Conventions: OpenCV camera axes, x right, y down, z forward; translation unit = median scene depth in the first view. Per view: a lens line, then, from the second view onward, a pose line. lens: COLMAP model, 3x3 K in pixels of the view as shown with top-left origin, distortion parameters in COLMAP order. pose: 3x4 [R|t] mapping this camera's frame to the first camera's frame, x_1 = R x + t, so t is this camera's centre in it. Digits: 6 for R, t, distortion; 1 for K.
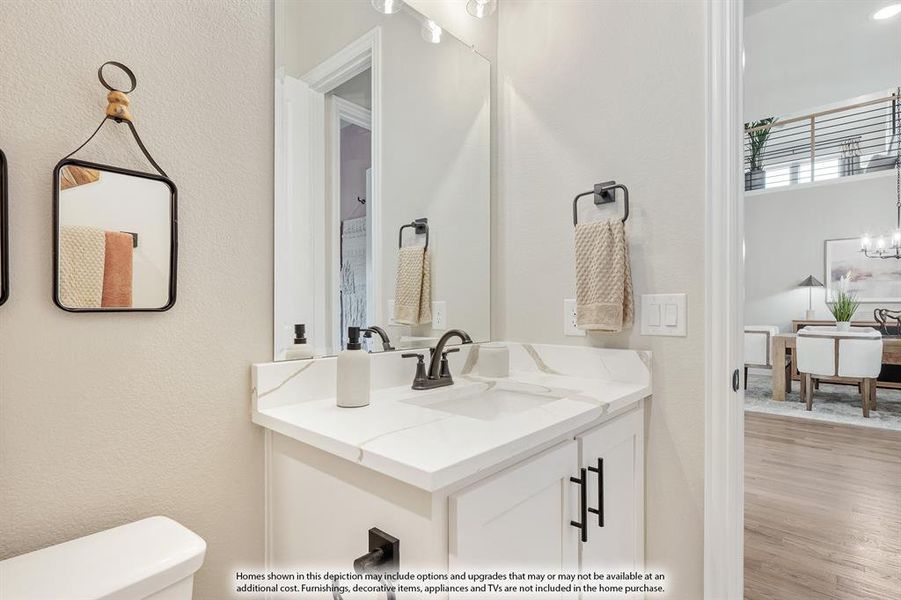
lens RADIAL K [[443.8, 0, 449.1], [0, 443.8, 308.8], [0, 0, 1]] dist [-0.000068, -0.000260]
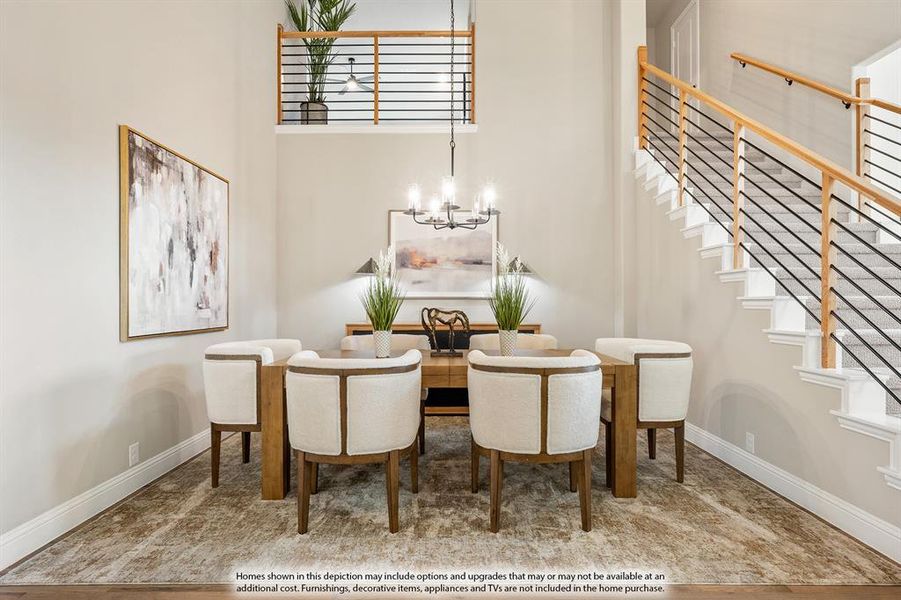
lens RADIAL K [[463.9, 0, 450.5], [0, 463.9, 300.0], [0, 0, 1]] dist [-0.002137, -0.000340]
pose [[0.745144, 0.004900, 0.666885, 0.557324], [0.001489, 0.999958, -0.009010, -0.004711], [-0.666902, 0.007707, 0.745106, 0.498487]]
